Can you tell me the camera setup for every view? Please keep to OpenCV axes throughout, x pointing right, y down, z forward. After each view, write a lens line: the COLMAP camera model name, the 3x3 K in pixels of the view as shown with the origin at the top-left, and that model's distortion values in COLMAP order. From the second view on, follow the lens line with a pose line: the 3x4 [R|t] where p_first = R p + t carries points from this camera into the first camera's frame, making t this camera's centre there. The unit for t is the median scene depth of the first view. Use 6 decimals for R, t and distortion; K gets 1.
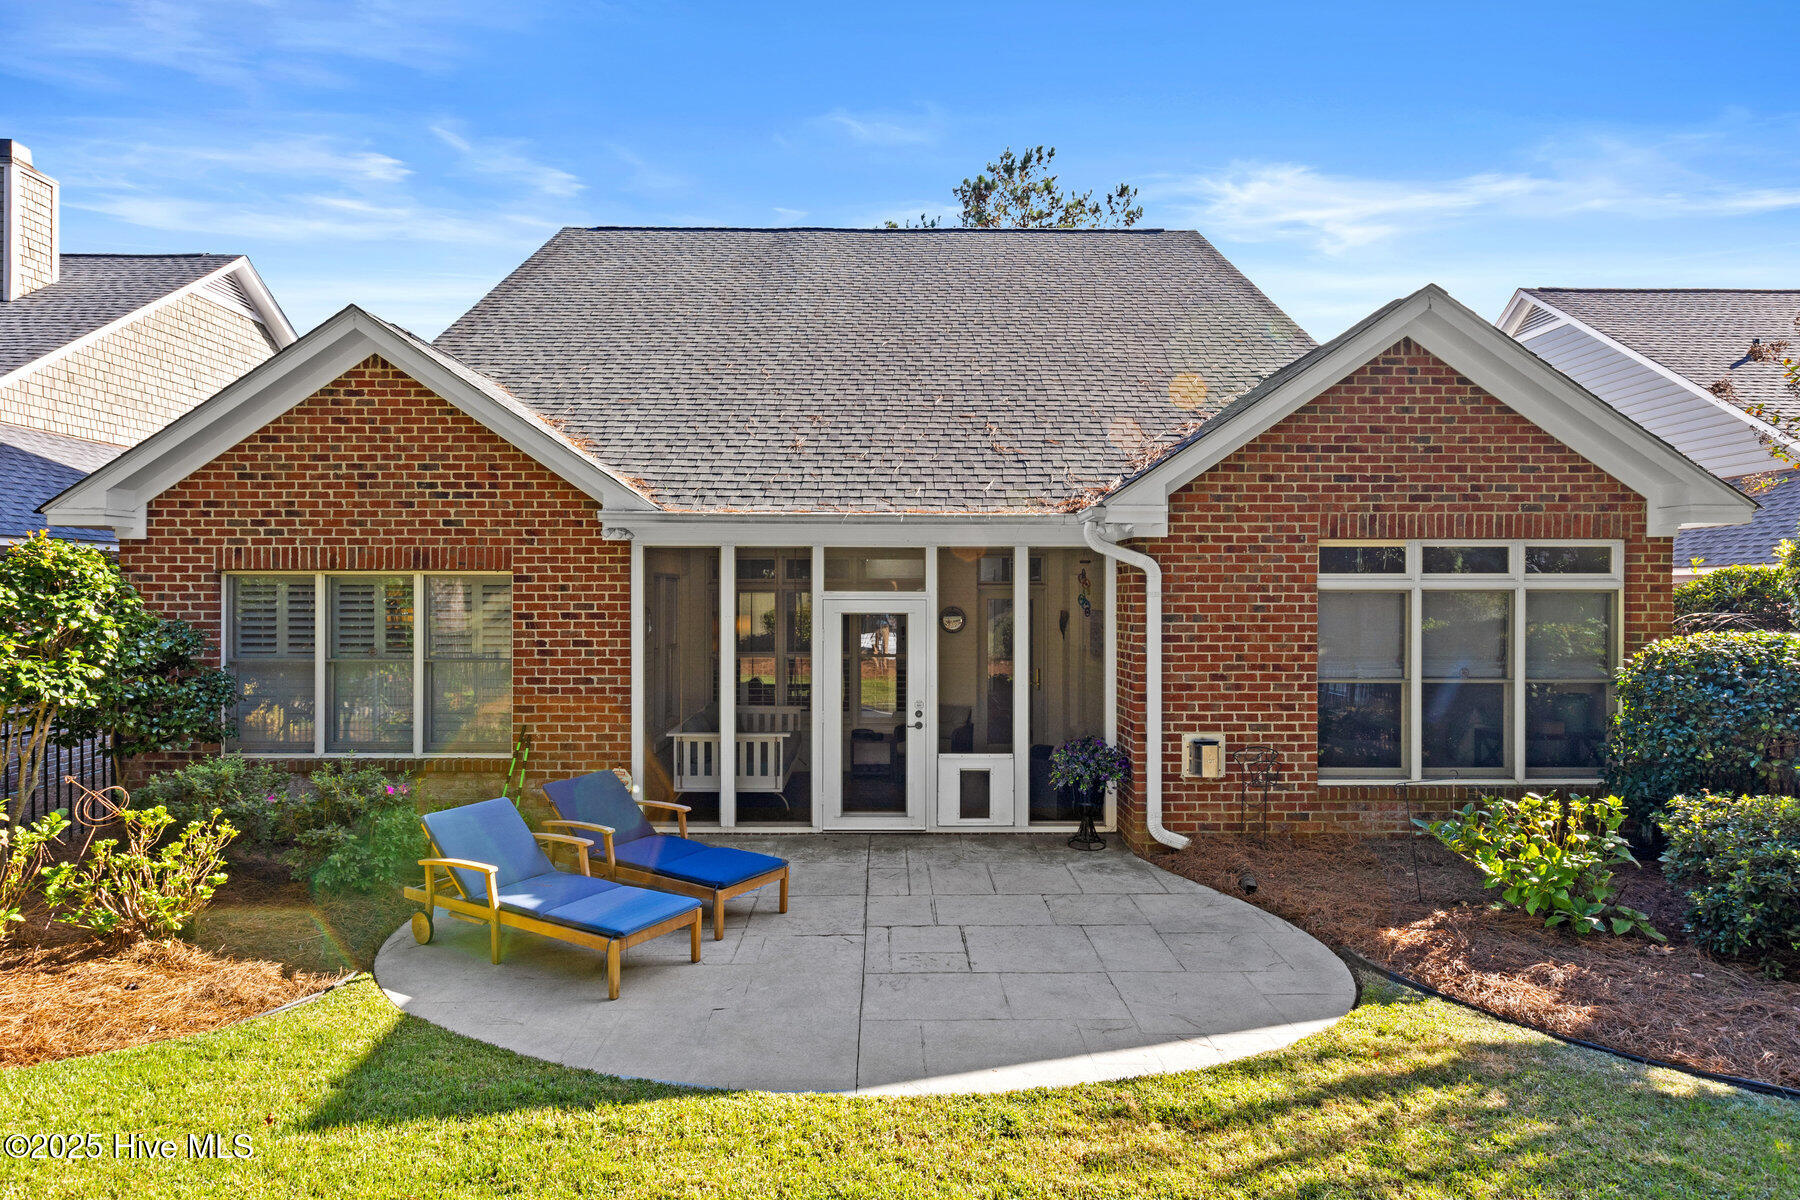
lens RADIAL K [[986.5, 0, 898.6], [0, 986.5, 596.3], [0, 0, 1]] dist [-0.002881, -0.001050]
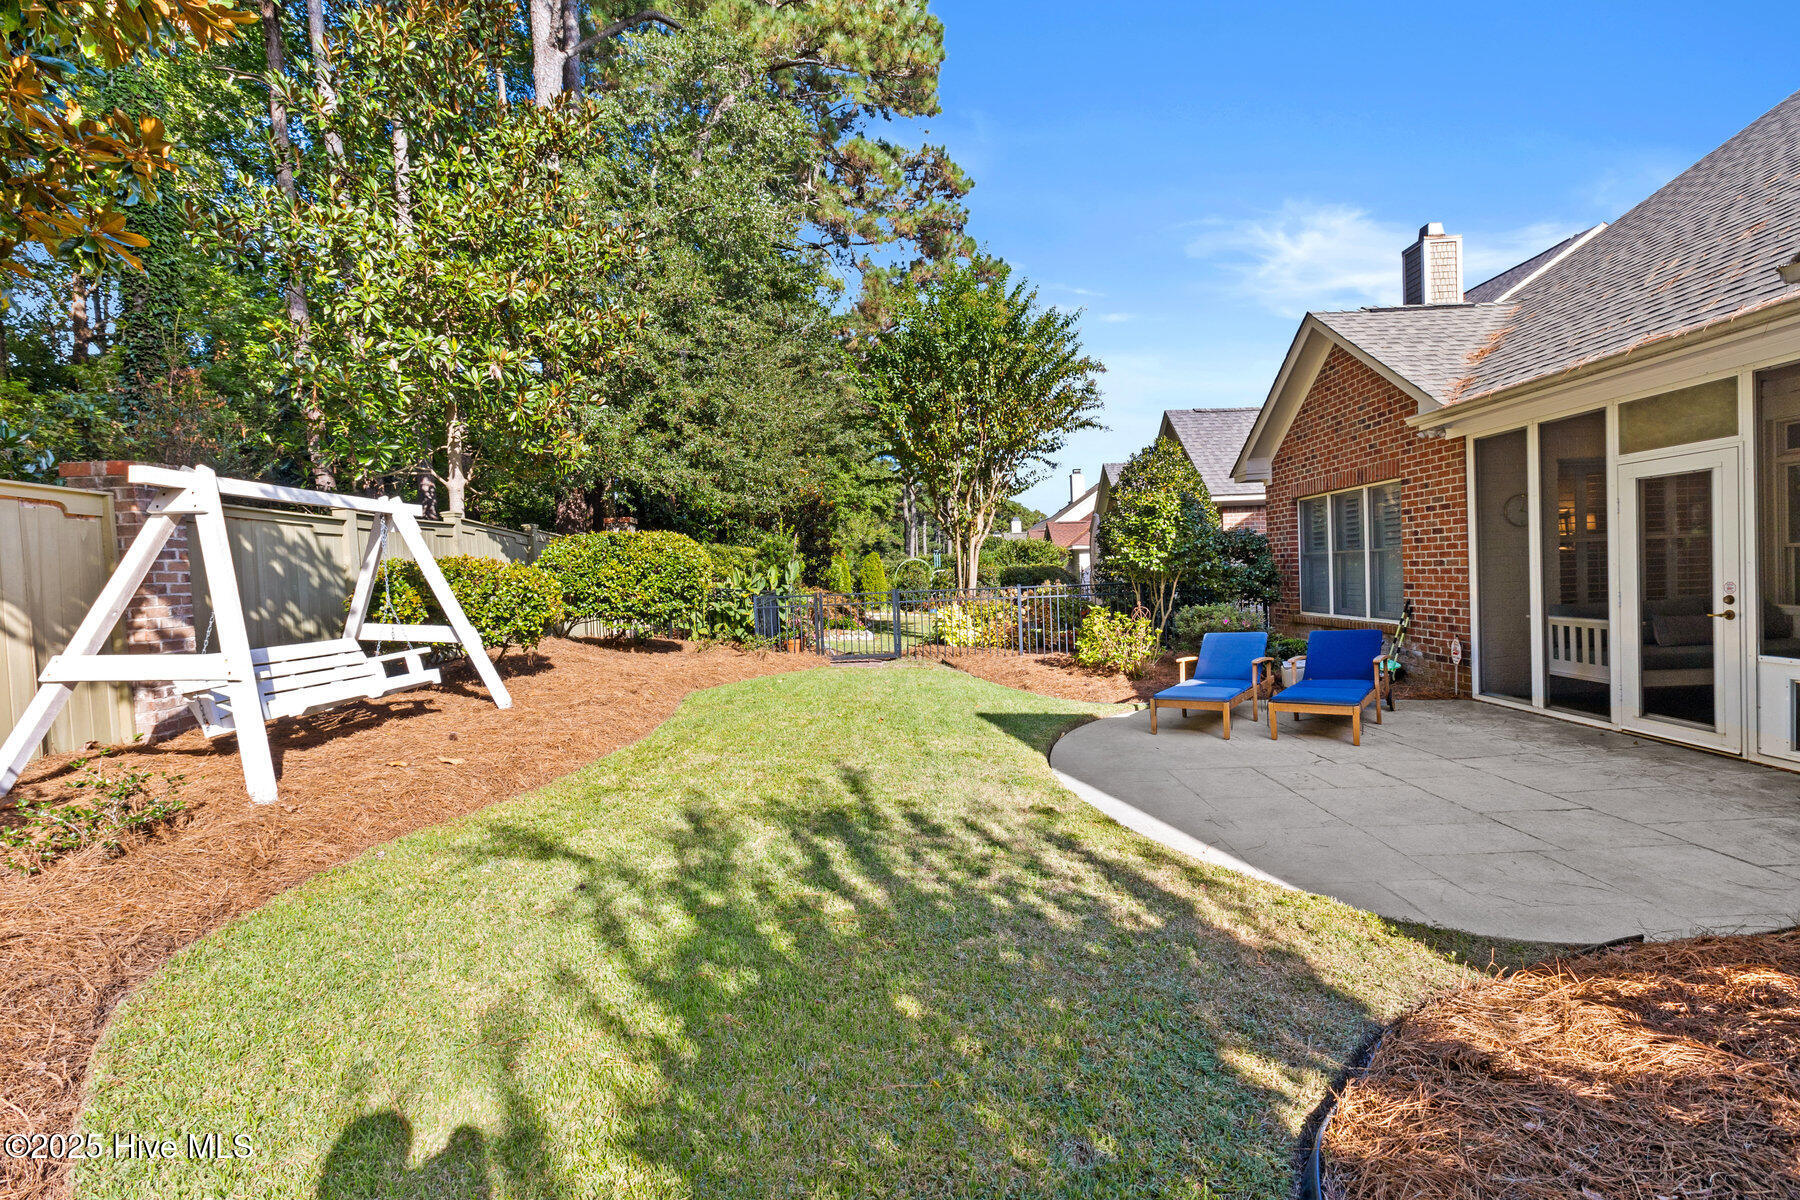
lens RADIAL K [[811.2, 0, 898.7], [0, 811.2, 597.7], [0, 0, 1]] dist [-0.002173, -0.000888]
pose [[-0.030857, 0.025586, -0.999196, 0.663326], [0.036821, 0.999023, 0.024444, 0.079769], [0.998845, -0.036037, -0.031769, 0.387415]]
